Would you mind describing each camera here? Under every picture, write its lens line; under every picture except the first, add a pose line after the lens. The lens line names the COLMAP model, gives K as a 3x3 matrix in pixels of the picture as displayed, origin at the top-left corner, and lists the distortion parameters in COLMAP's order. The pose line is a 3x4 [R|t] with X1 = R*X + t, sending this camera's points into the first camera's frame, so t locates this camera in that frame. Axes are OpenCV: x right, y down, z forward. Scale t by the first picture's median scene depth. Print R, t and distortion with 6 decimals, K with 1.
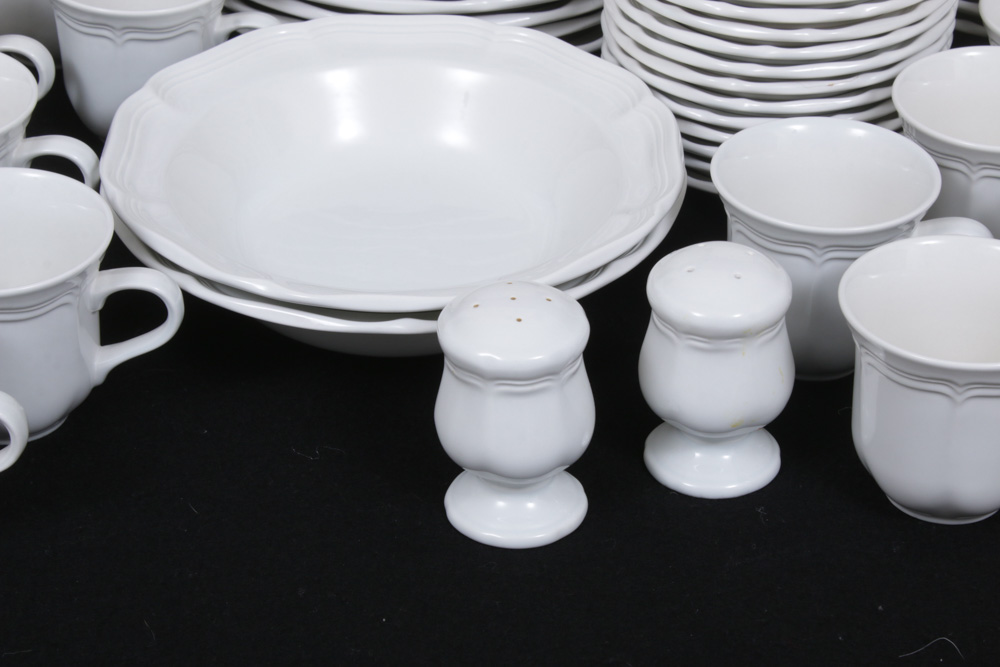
lens RADIAL K [[2482.9, 0, 507.9], [0, 2482.9, 329.5], [0, 0, 1]] dist [0.149216, 0.000000]
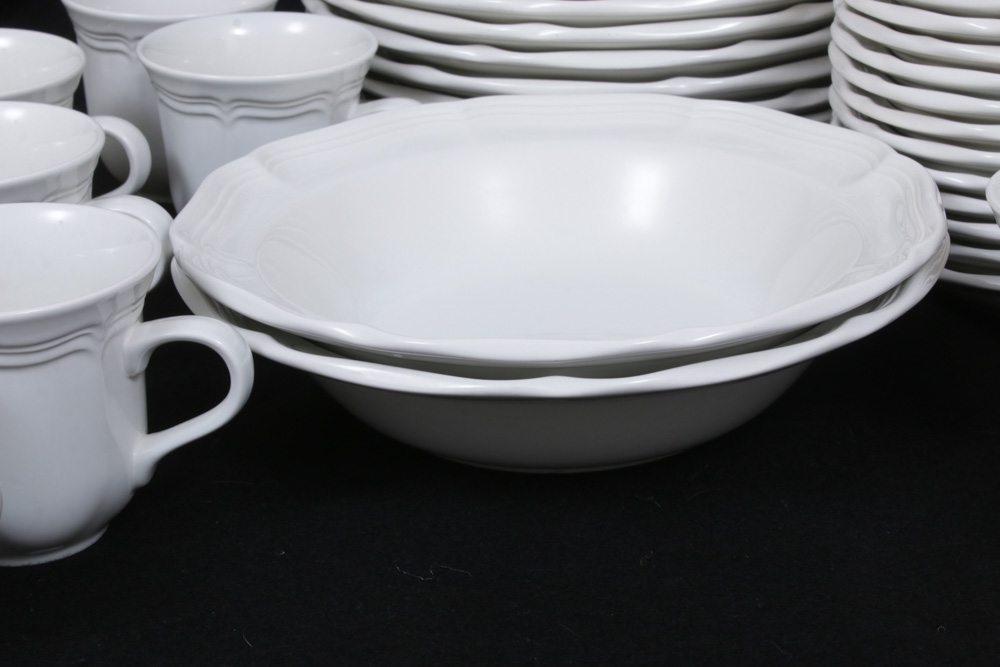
lens RADIAL K [[2140.4, 0, 495.3], [0, 2140.4, 331.0], [0, 0, 1]] dist [0.080873, 0.000000]
pose [[0.993155, -0.010521, -0.116332, 0.011928], [-0.013126, 0.979575, -0.200651, 0.097292], [0.116067, 0.200805, 0.972731, 0.372691]]
